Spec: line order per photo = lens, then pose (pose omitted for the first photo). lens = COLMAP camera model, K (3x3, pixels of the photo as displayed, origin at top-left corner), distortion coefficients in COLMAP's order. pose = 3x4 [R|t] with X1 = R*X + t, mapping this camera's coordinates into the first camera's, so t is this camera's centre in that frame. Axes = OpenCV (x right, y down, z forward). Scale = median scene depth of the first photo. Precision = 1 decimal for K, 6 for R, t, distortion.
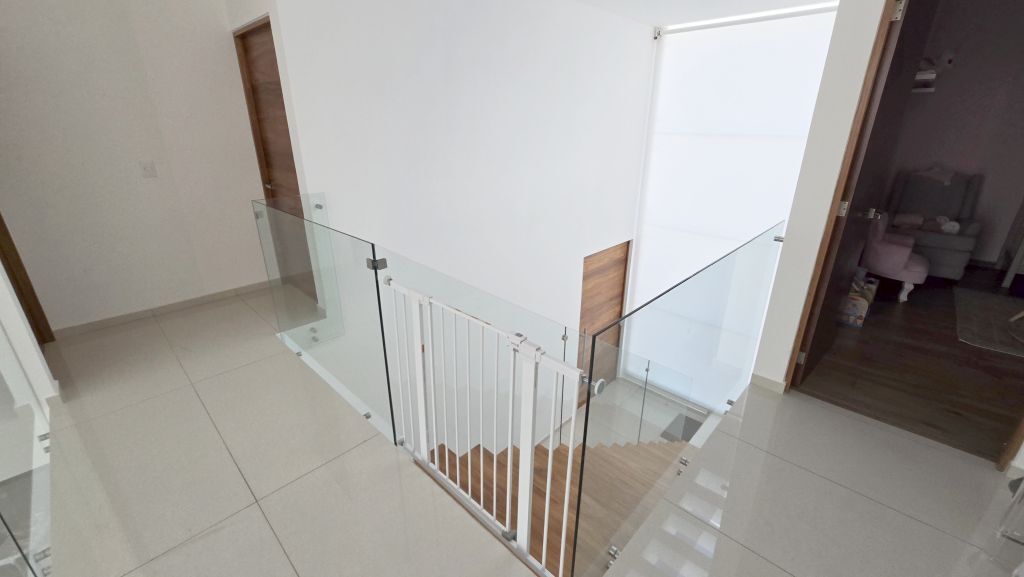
lens RADIAL K [[420.5, 0, 511.2], [0, 420.5, 267.9], [0, 0, 1]] dist [0.000357, -0.000011]
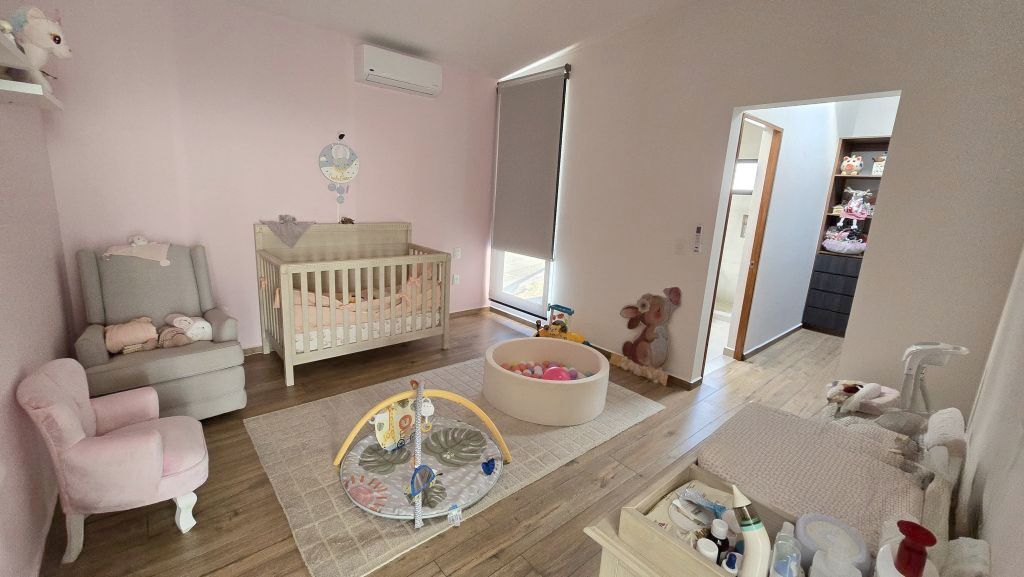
lens RADIAL K [[420.5, 0, 505.3], [0, 420.5, 281.6], [0, 0, 1]] dist [0.000357, -0.000011]
pose [[0.096417, -0.218322, 0.971102, 0.506017], [0.285323, 0.940765, 0.183173, -0.159155], [-0.953569, 0.259417, 0.152998, 0.457680]]
